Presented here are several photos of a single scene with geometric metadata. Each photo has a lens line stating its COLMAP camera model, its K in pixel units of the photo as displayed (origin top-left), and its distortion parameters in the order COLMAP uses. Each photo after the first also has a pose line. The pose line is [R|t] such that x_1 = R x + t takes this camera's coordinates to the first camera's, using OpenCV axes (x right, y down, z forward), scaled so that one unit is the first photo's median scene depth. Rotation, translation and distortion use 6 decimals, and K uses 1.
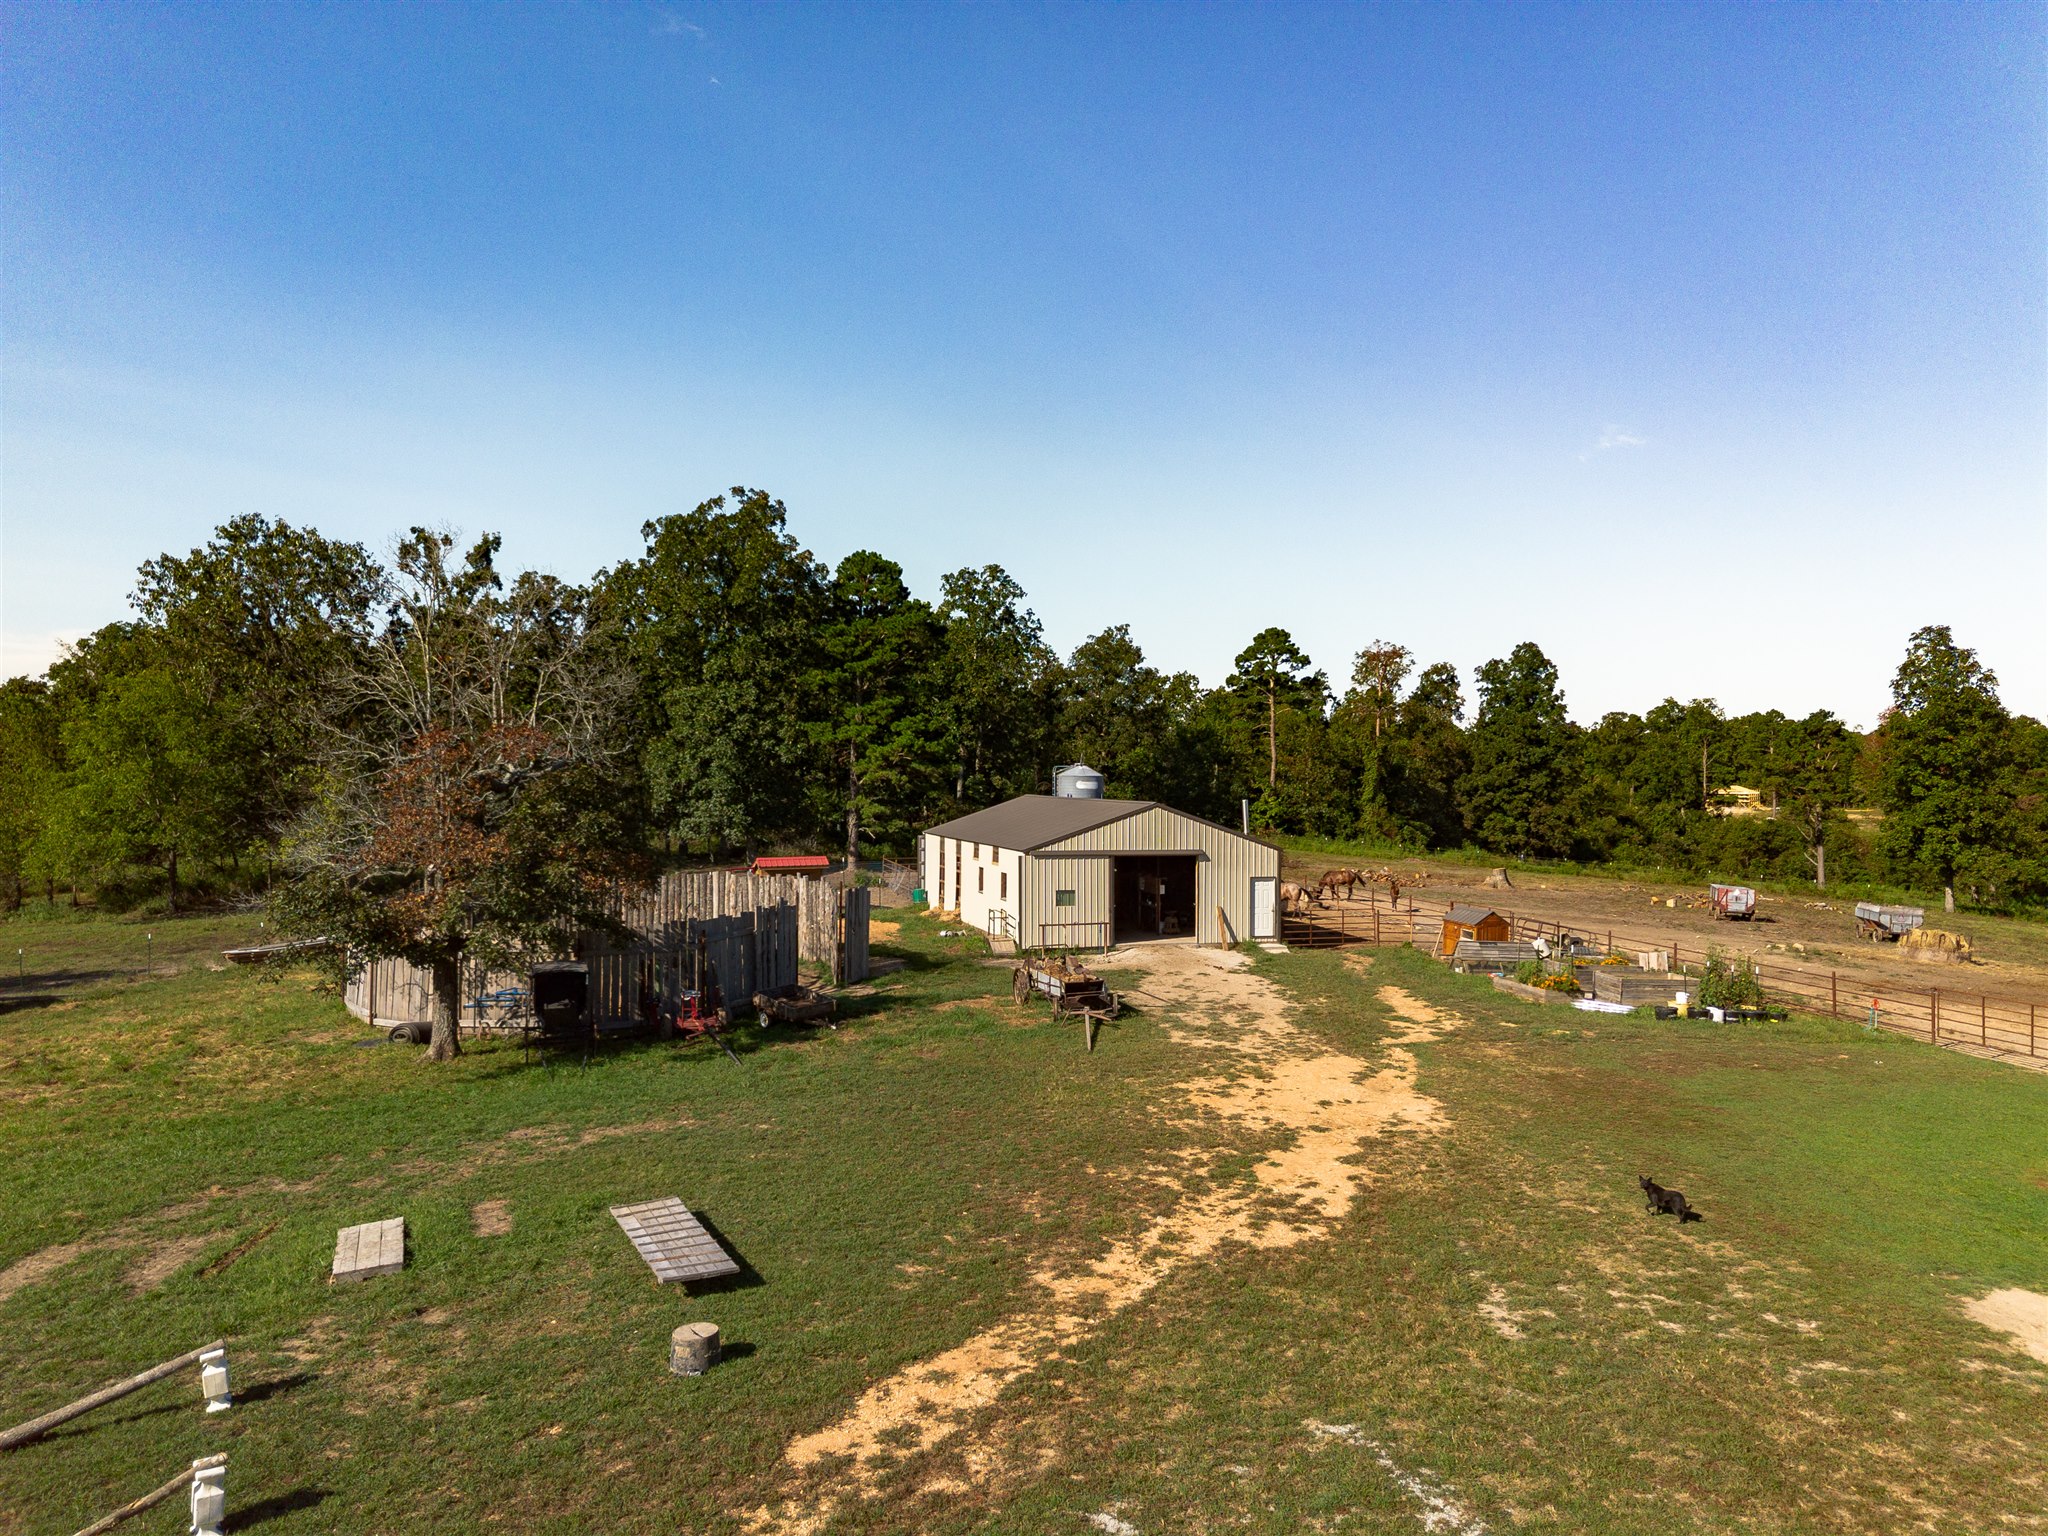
lens RADIAL K [[1446.2, 0, 1028.0], [0, 1446.2, 757.1], [0, 0, 1]] dist [0.079929, -0.077550]
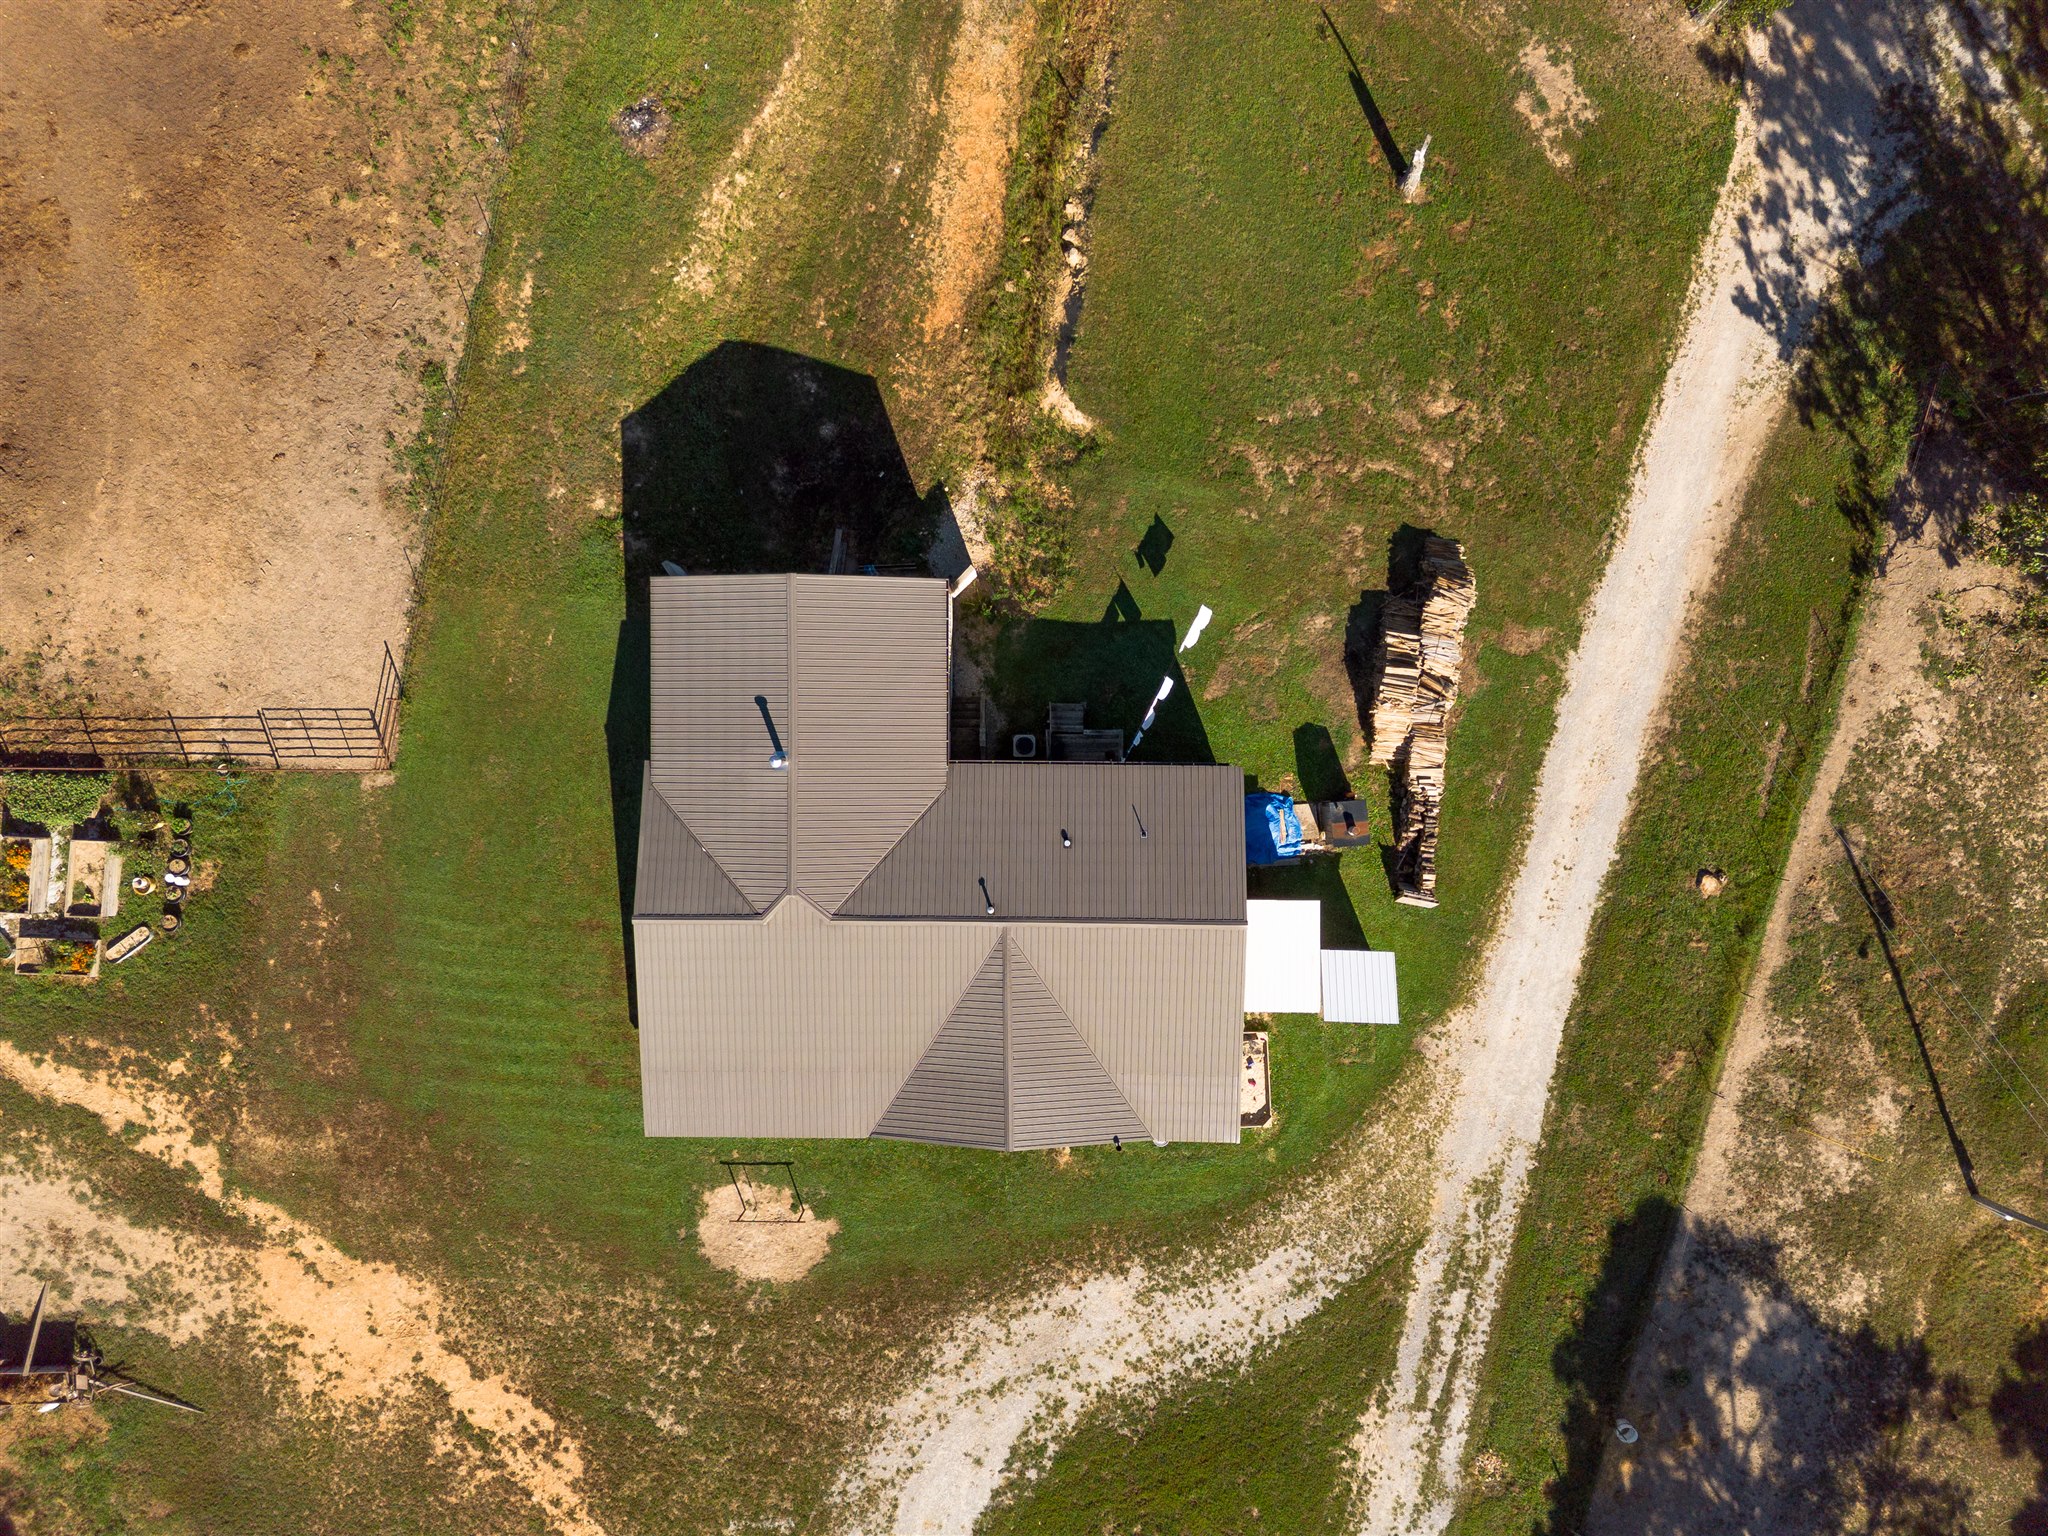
lens RADIAL K [[1446.2, 0, 1028.0], [0, 1446.2, 757.1], [0, 0, 1]] dist [0.079929, -0.077550]
pose [[0.302722, -0.952932, -0.016720, 0.351078], [0.009055, -0.014667, 0.999851, -0.471994], [-0.953036, -0.302828, 0.004188, 0.138852]]
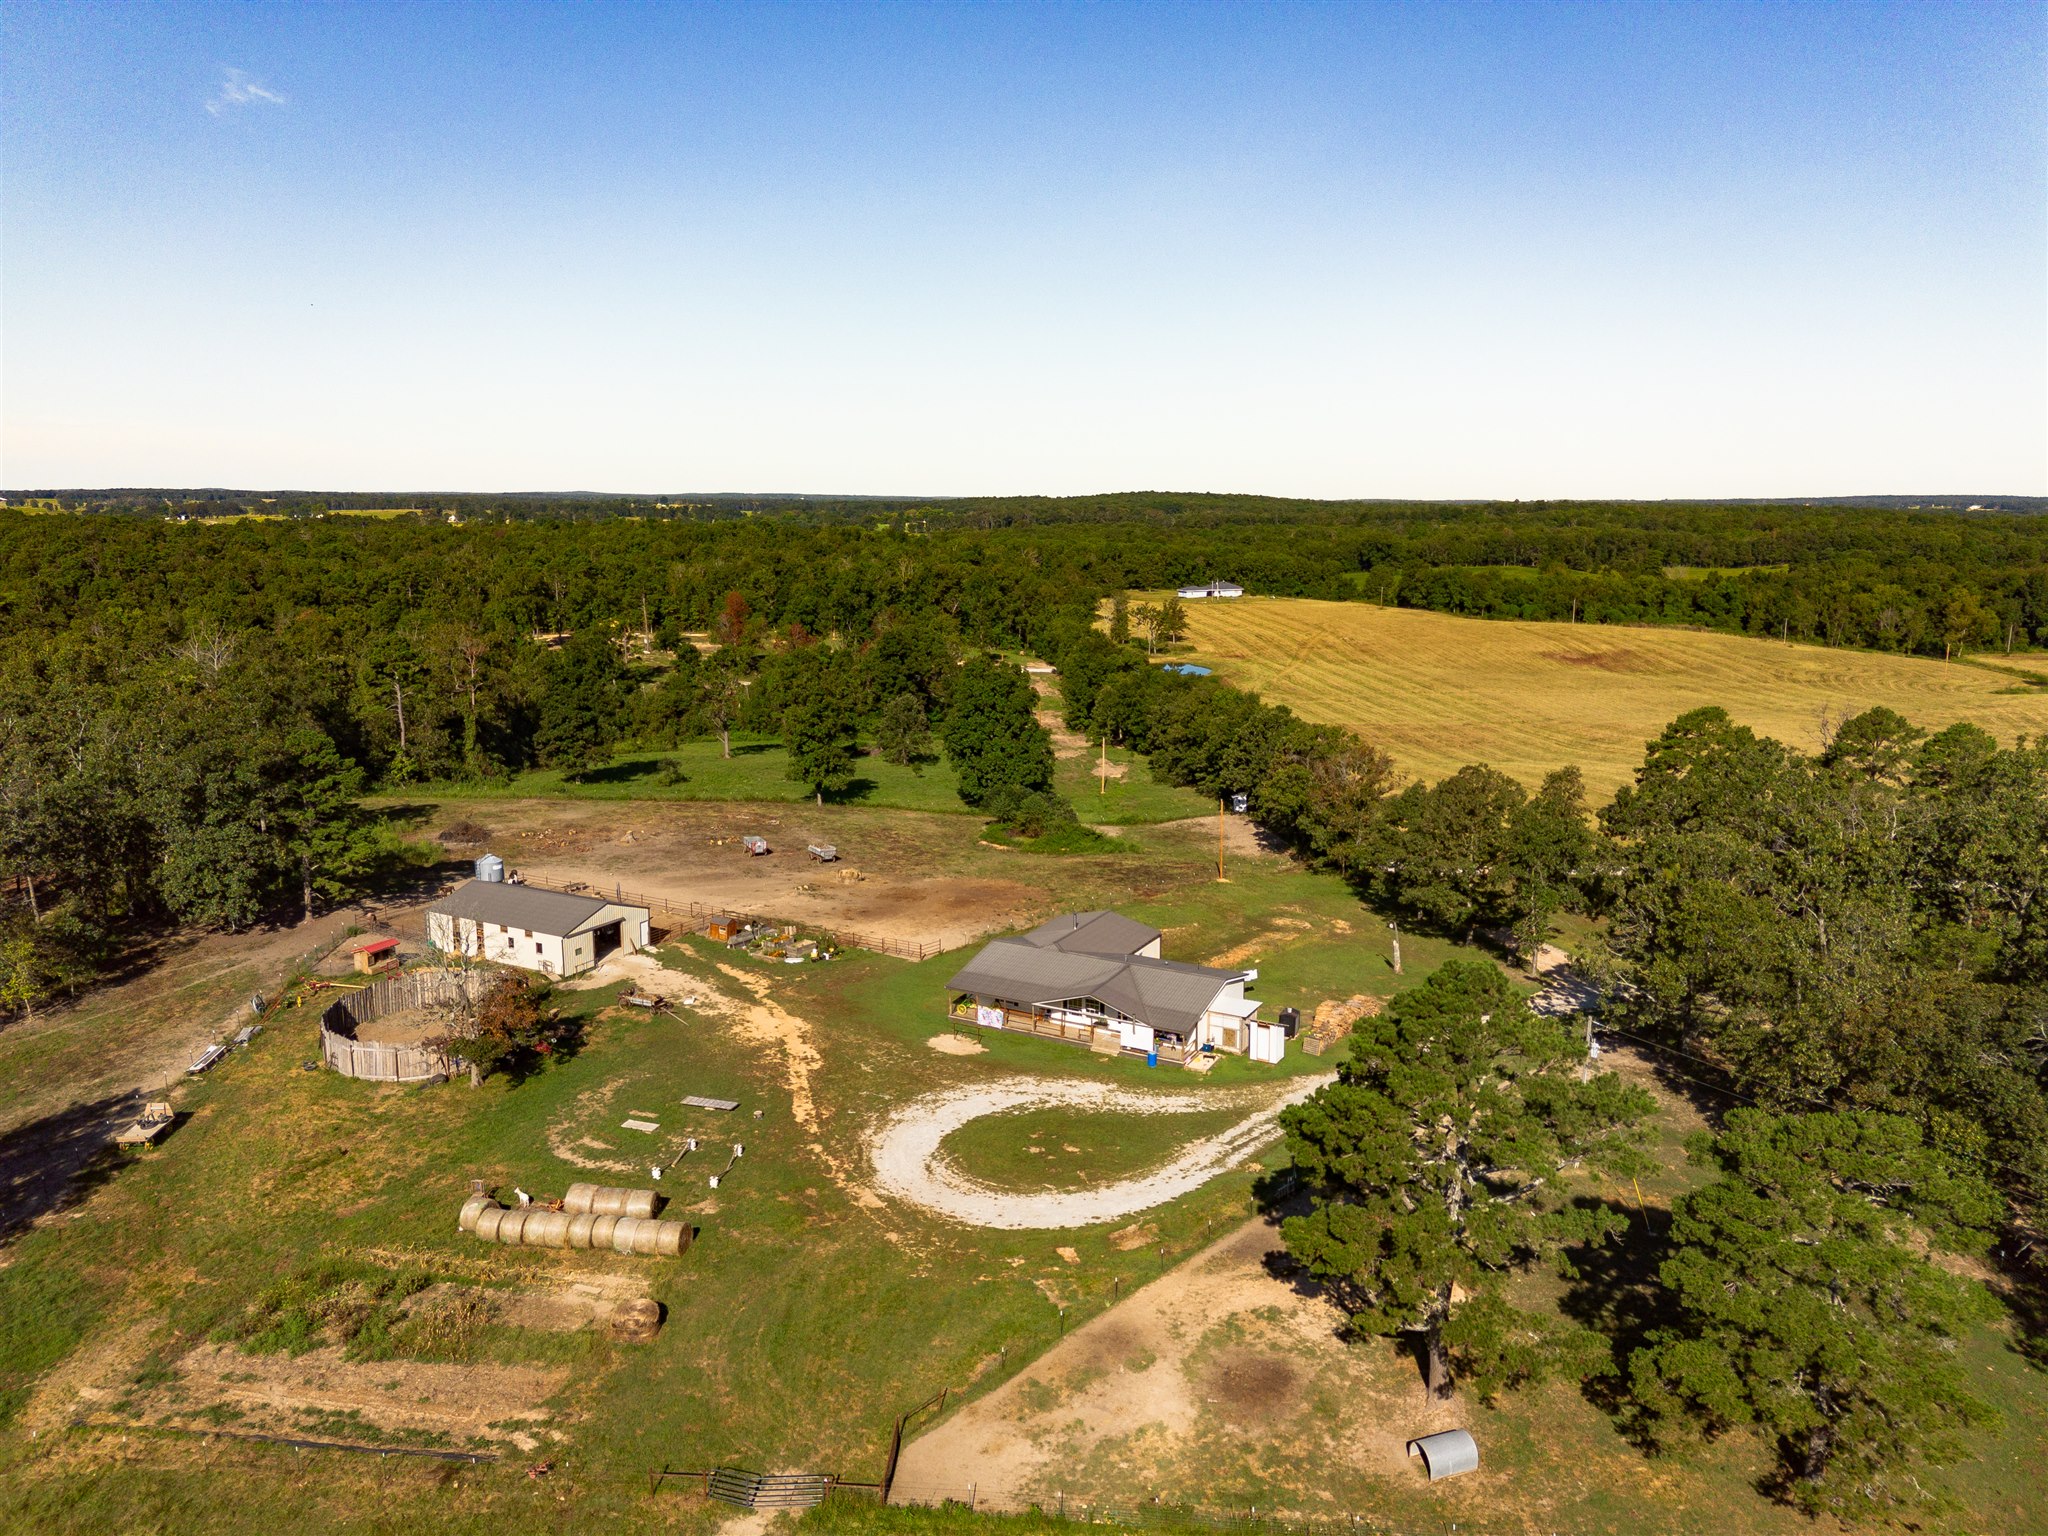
lens RADIAL K [[1441.4, 0, 1031.0], [0, 1441.4, 749.1], [0, 0, 1]] dist [0.119206, -0.154562]
pose [[0.711555, -0.121417, 0.692061, -0.568893], [-0.004833, 0.984087, 0.177620, -0.352601], [-0.702614, -0.129731, 0.699645, -0.617316]]
